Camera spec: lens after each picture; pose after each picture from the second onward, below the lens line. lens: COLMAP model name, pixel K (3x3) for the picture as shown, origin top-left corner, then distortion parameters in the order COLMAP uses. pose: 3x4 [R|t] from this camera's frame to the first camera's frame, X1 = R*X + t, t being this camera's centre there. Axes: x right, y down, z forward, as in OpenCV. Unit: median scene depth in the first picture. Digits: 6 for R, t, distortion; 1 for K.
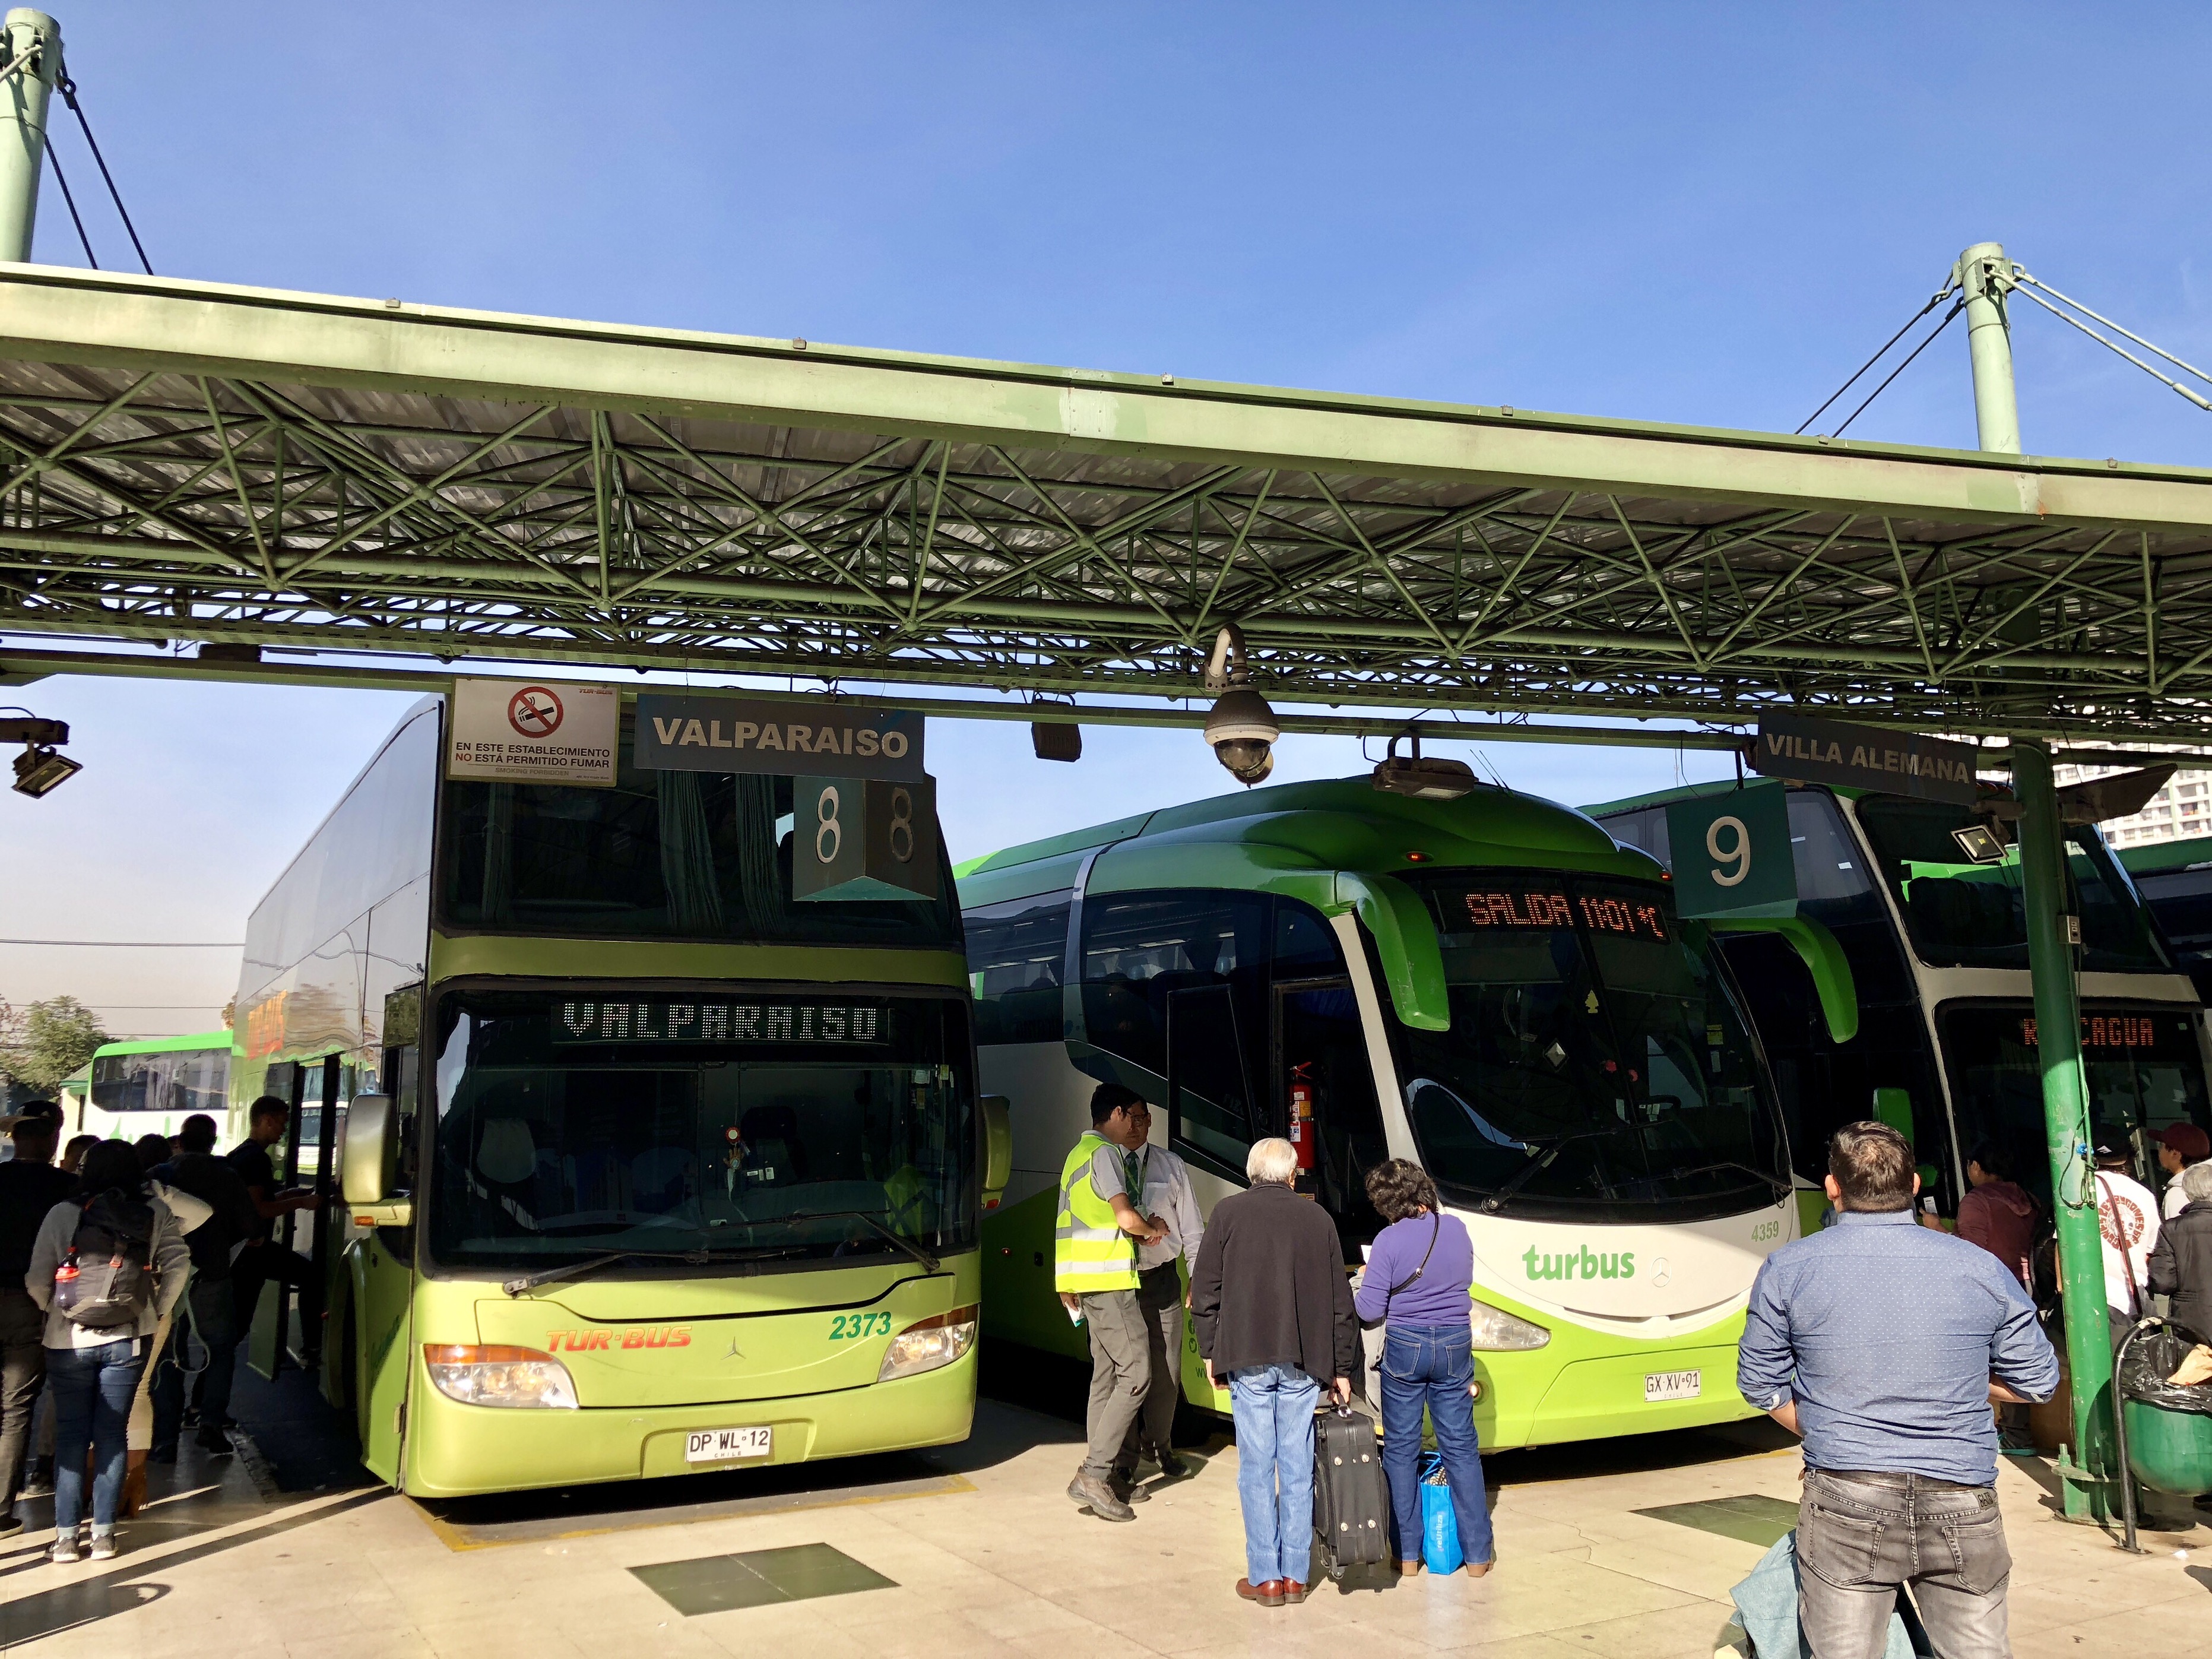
lens RADIAL K [[1784.4, 0, 1111.4], [0, 1784.4, 834.7], [0, 0, 1]] dist [0.029464, 0.001165]
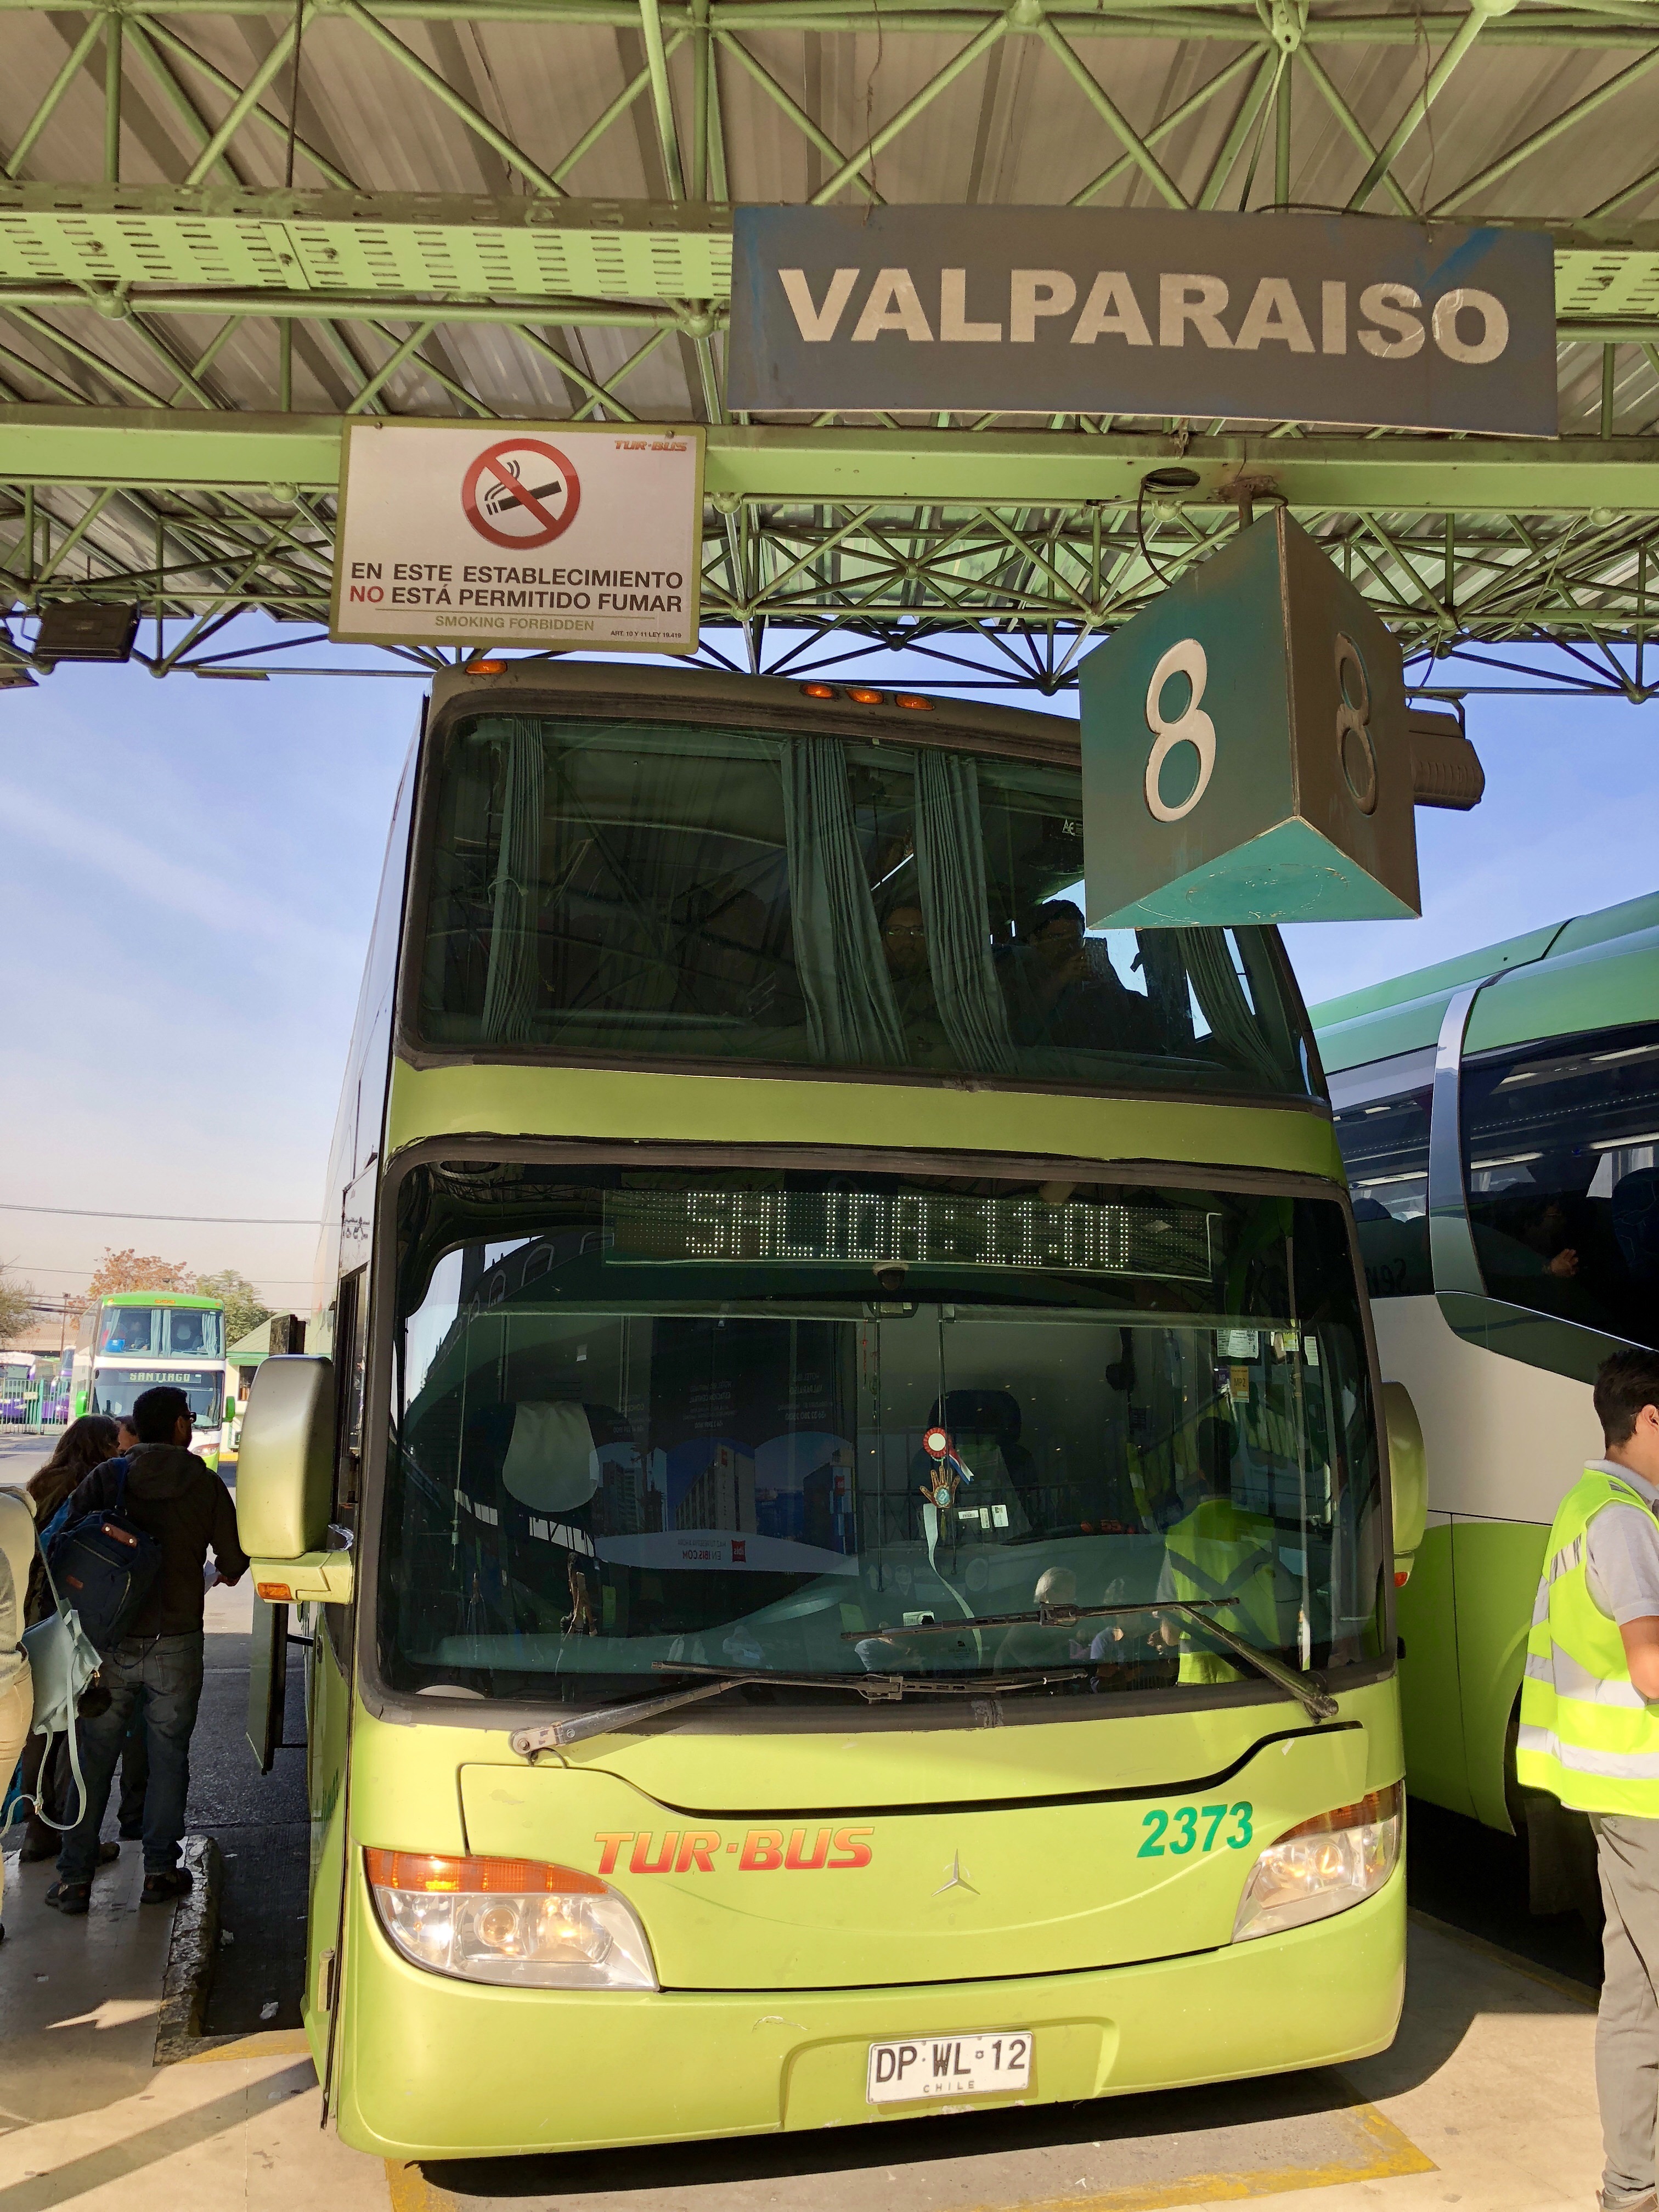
lens RADIAL K [[1784.2, 0, 830.7], [0, 1784.2, 1104.1], [0, 0, 1]] dist [0.029464, 0.001165]
pose [[0.975812, -0.019728, -0.217722, -0.133965], [0.017894, 0.999786, -0.010390, 0.077895], [0.217880, 0.006243, 0.975956, 0.511290]]
